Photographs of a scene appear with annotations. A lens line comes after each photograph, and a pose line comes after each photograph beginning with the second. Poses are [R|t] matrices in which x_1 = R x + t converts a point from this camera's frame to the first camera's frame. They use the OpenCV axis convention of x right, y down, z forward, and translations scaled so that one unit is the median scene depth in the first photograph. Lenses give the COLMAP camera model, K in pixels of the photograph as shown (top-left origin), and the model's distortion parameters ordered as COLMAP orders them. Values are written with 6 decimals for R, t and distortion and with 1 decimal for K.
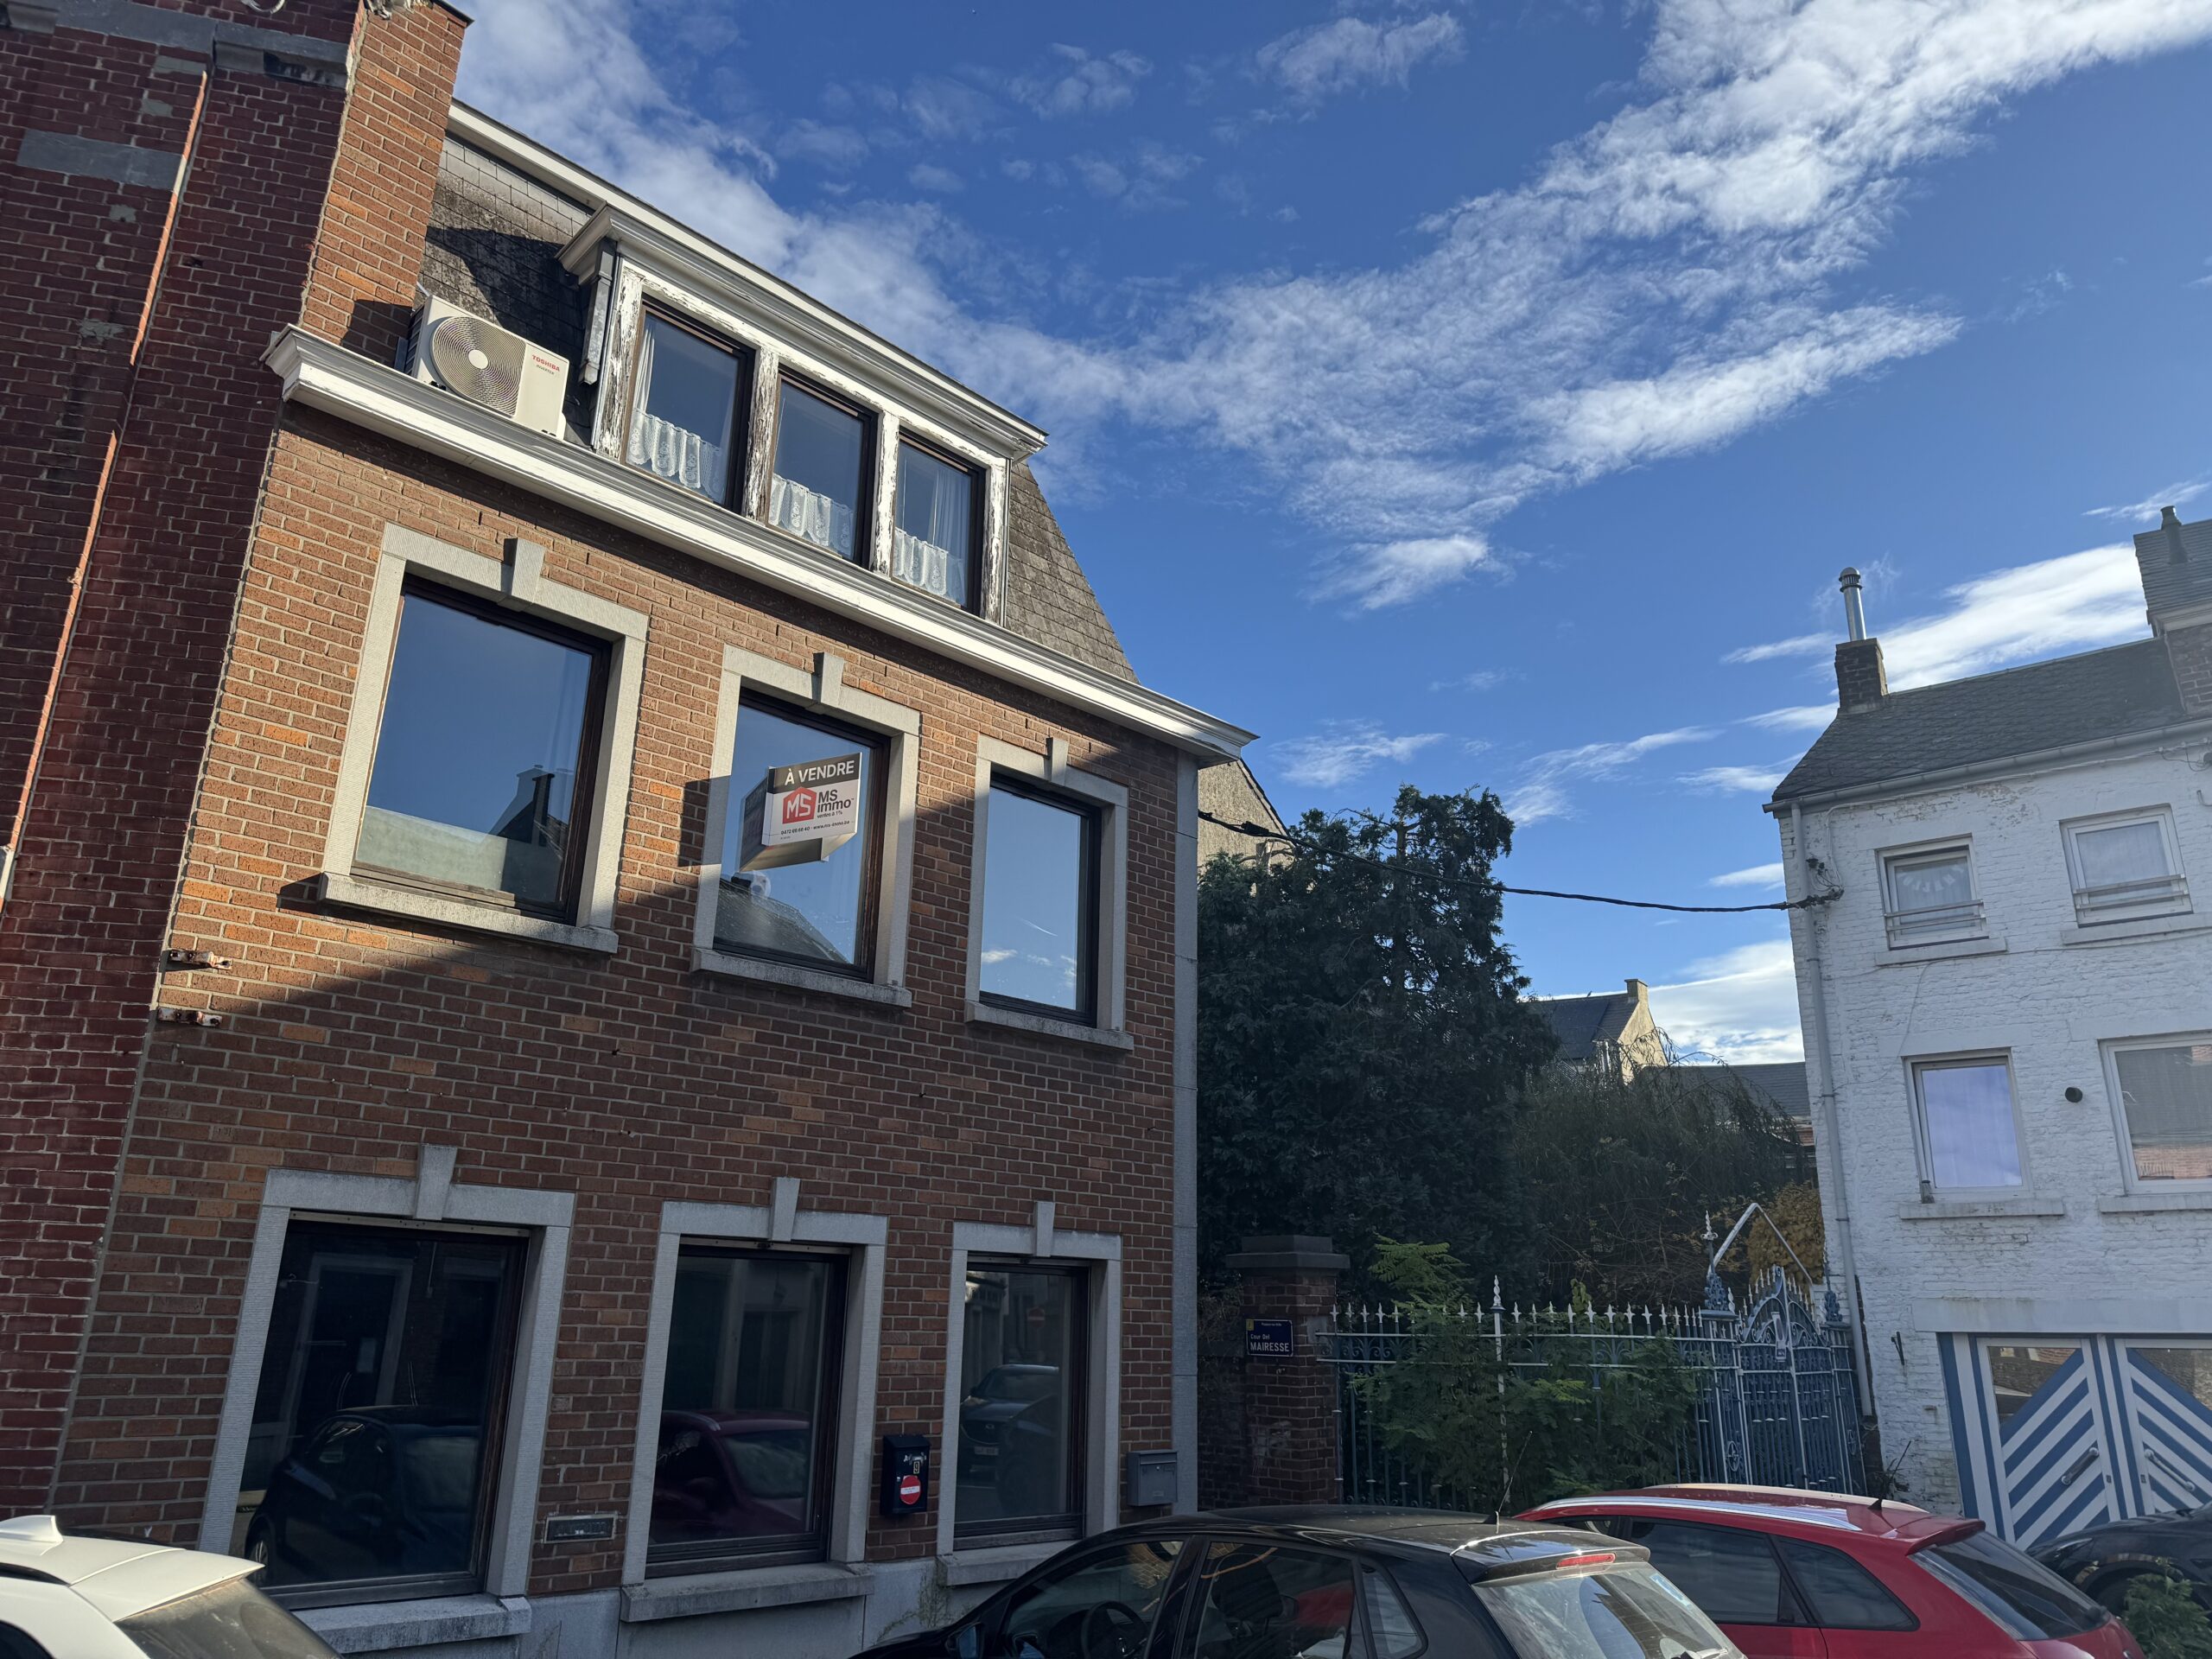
lens RADIAL K [[1542.9, 0, 1106.0], [0, 1542.9, 829.5], [0, 0, 1]] dist [0.173540, -0.286712]
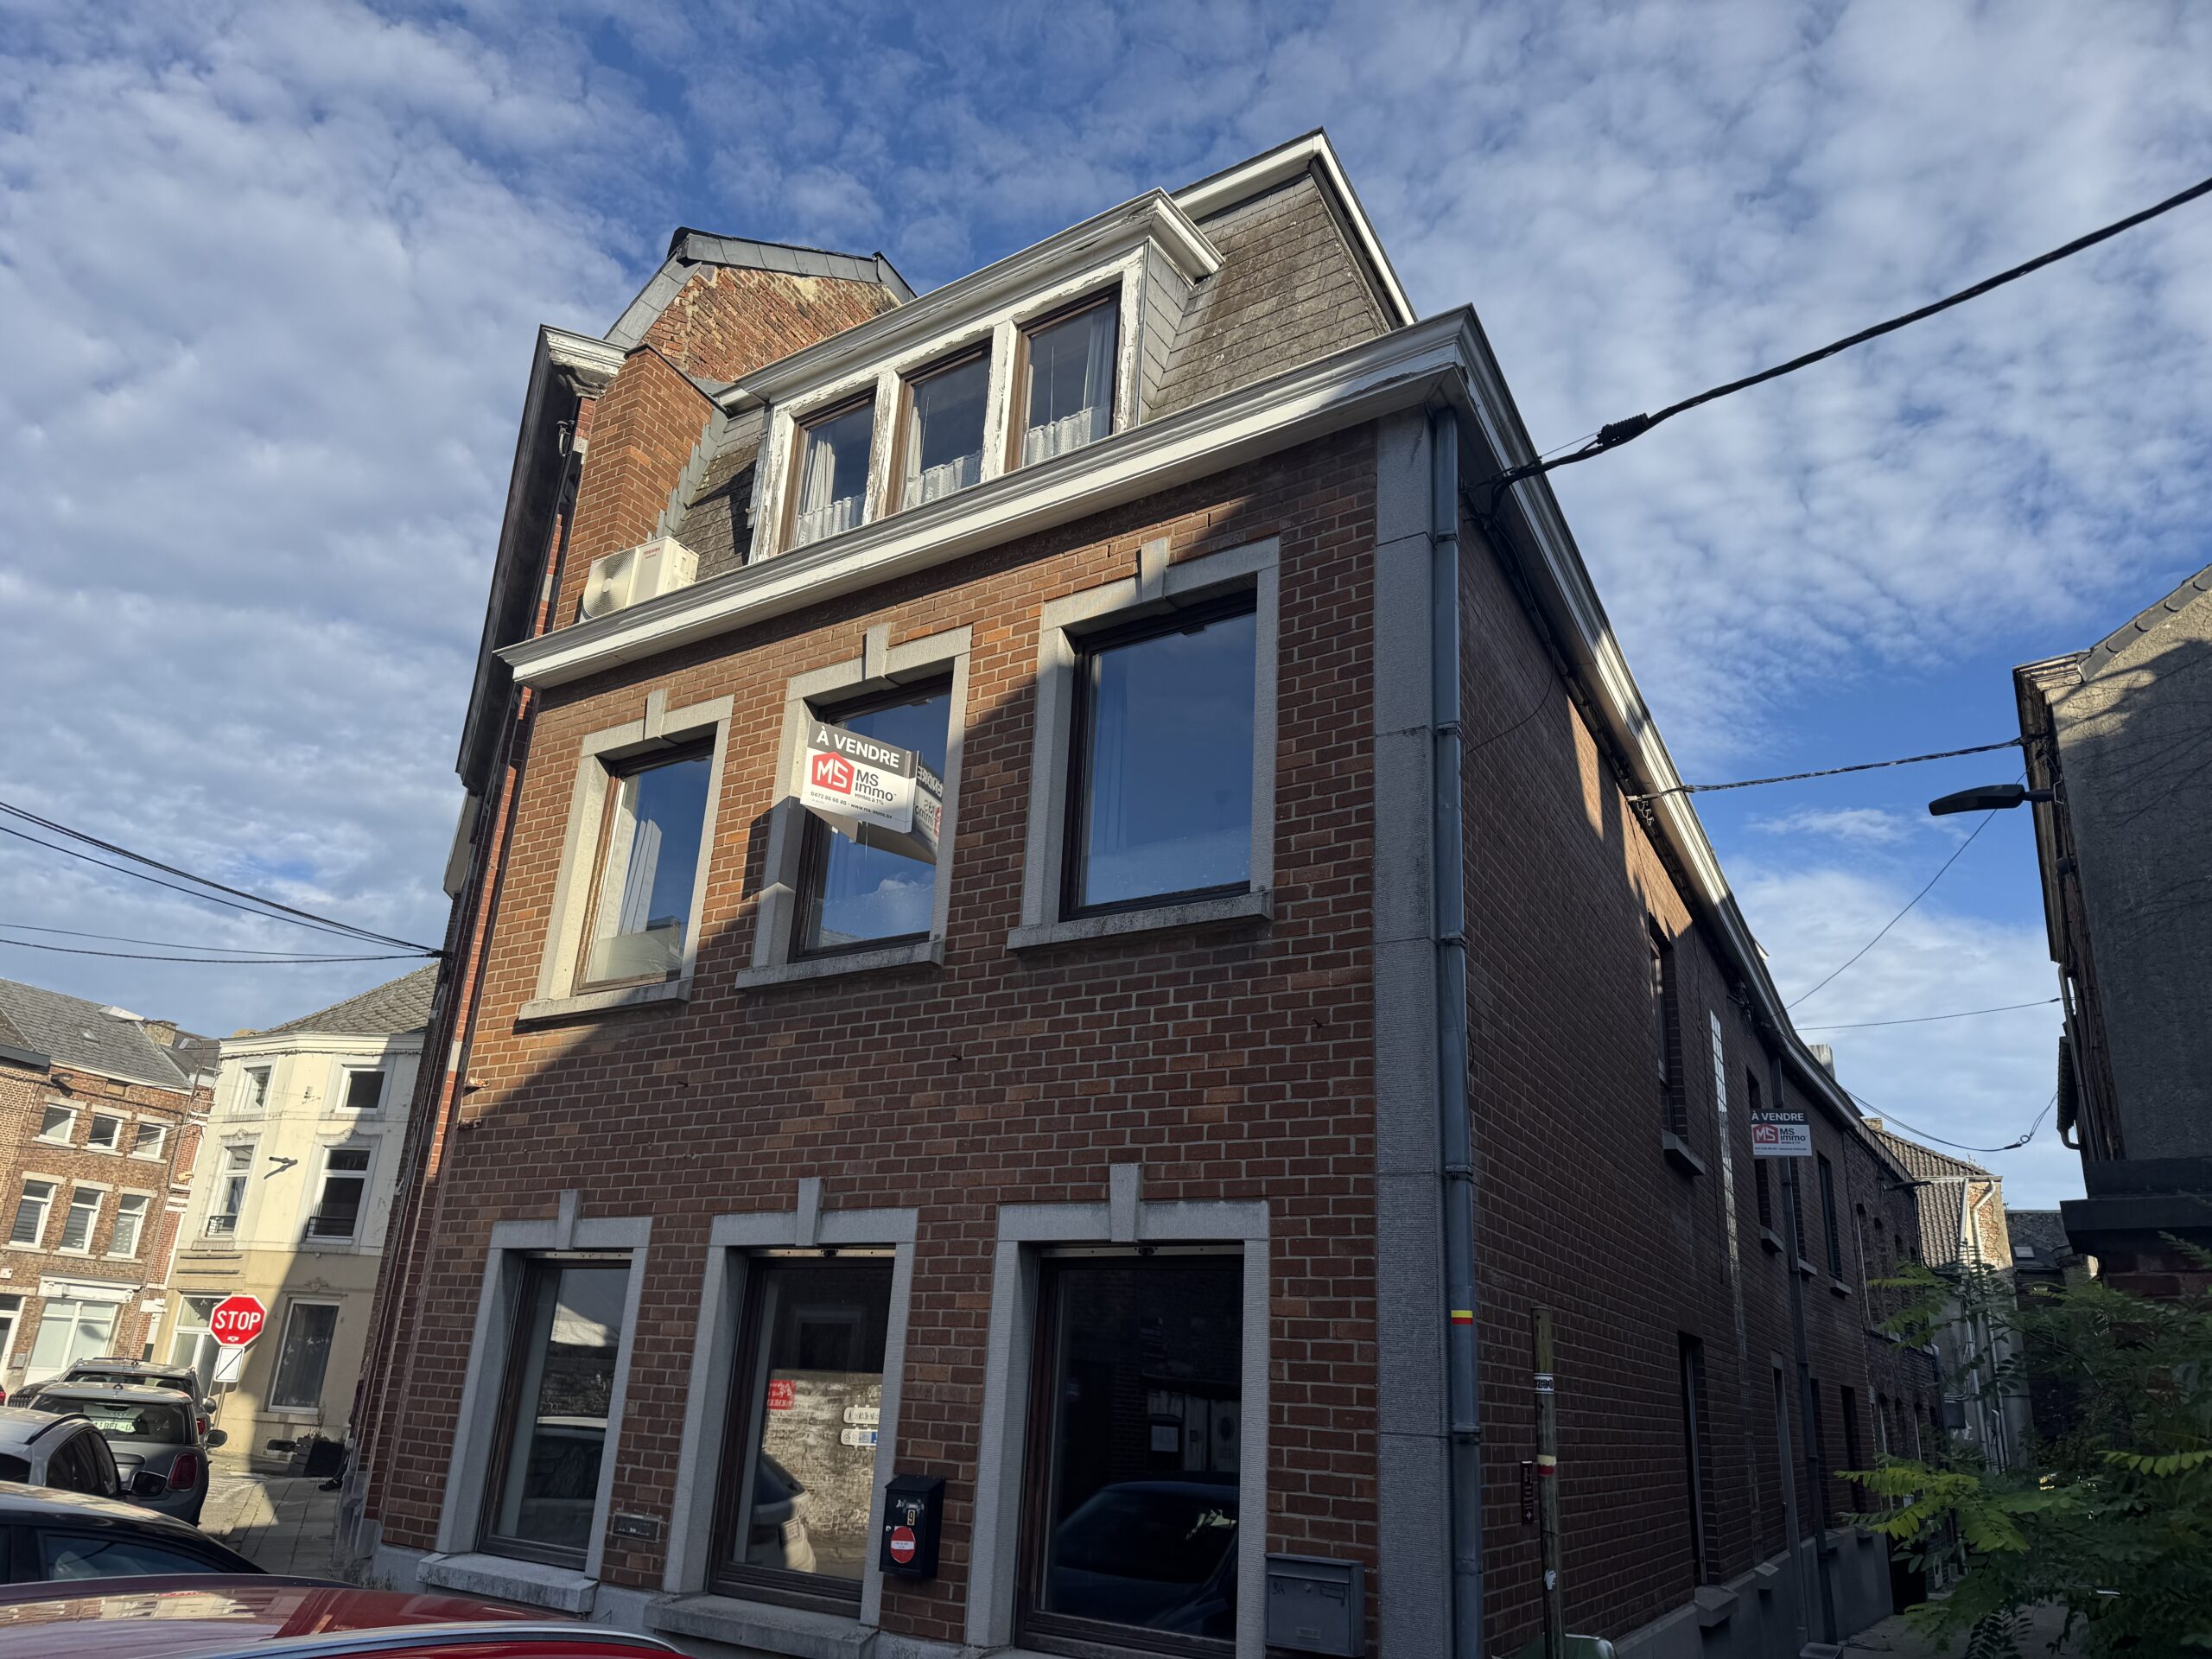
lens RADIAL K [[1542.9, 0, 1106.0], [0, 1542.9, 829.5], [0, 0, 1]] dist [0.173540, -0.286712]
pose [[0.179241, -0.339415, -0.923401, 0.715046], [0.258878, 0.921795, -0.288574, 0.326914], [0.949134, -0.187324, 0.253091, 0.919016]]
